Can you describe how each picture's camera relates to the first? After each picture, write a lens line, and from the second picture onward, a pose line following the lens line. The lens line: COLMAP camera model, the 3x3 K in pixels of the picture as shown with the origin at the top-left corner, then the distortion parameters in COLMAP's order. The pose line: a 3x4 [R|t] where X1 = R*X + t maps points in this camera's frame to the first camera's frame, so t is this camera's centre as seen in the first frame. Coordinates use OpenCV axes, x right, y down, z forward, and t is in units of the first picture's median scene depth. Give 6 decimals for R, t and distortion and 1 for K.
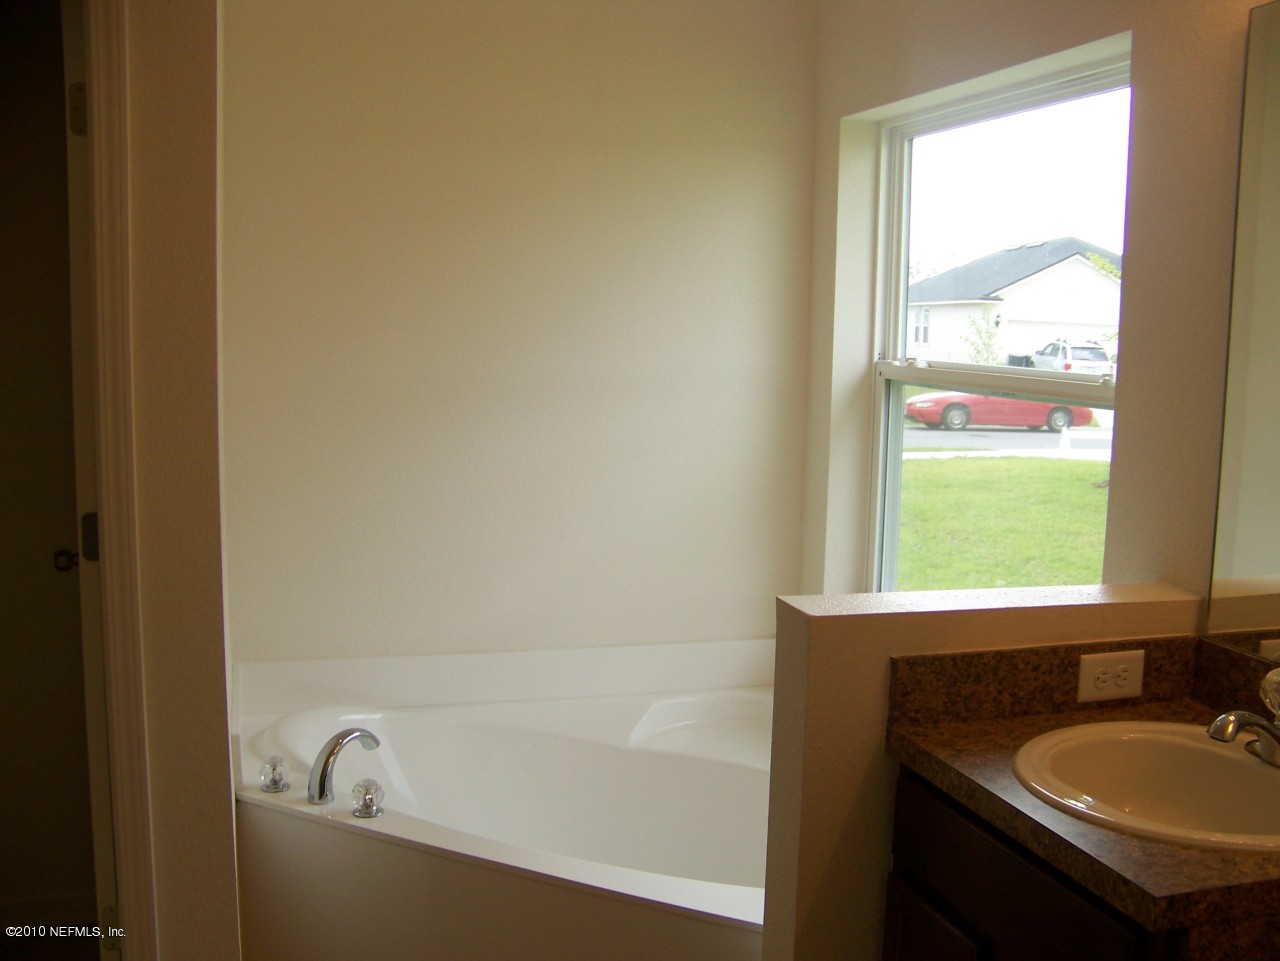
lens RADIAL K [[1347.3, 0, 640.0], [0, 1347.3, 480.5], [0, 0, 1]] dist [-0.217081, 0.194596]
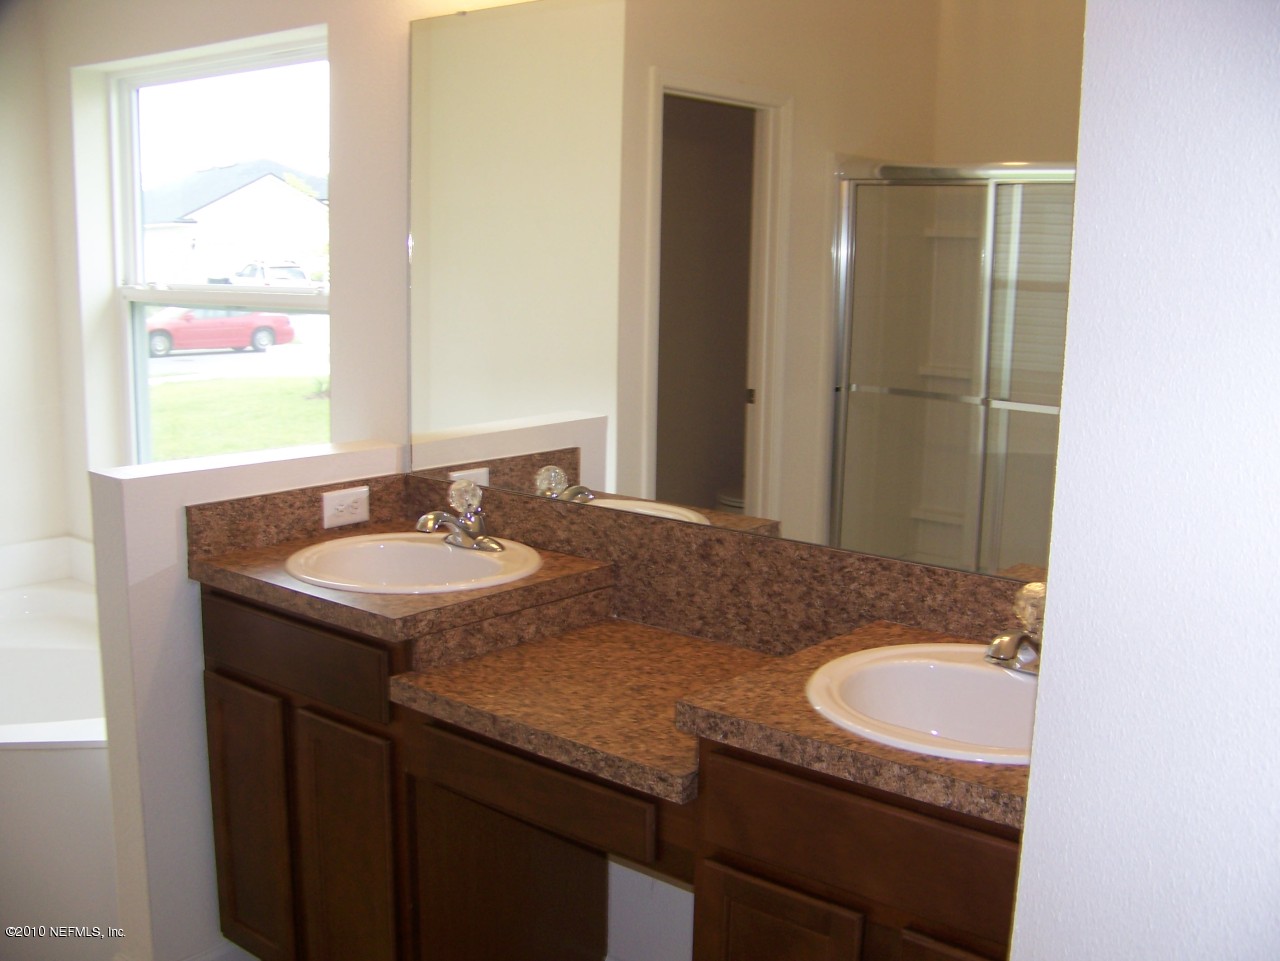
lens RADIAL K [[1347.3, 0, 640.0], [0, 1347.3, 480.5], [0, 0, 1]] dist [-0.217081, 0.194596]
pose [[0.833055, -0.102612, 0.543590, -0.138480], [0.070291, 0.994316, 0.079974, 0.032636], [-0.548706, -0.028413, 0.835532, -0.330124]]
